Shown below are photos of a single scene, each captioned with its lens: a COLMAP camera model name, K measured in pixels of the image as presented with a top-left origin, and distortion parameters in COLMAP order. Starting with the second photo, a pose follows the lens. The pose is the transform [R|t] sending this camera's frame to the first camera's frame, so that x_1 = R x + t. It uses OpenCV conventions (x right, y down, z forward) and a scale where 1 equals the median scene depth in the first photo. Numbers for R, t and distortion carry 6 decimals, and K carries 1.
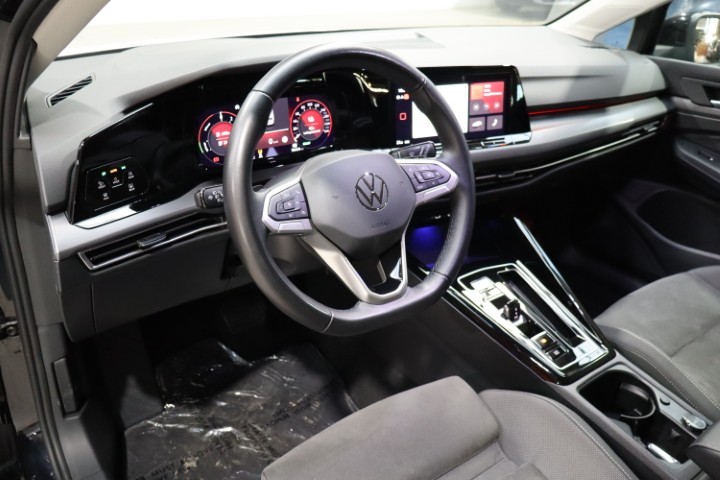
lens RADIAL K [[616.7, 0, 360.1], [0, 616.7, 246.2], [0, 0, 1]] dist [-0.007278, 0.012112]
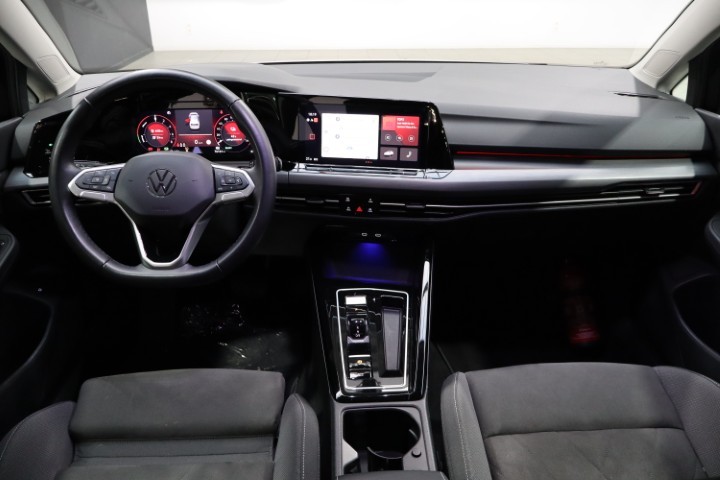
lens RADIAL K [[616.7, 0, 364.8], [0, 616.7, 236.6], [0, 0, 1]] dist [-0.007278, 0.012112]
pose [[0.825664, 0.198858, -0.527953, 0.841213], [-0.226230, 0.973986, 0.013059, -0.071052], [0.516816, 0.108656, 0.849173, 0.102591]]
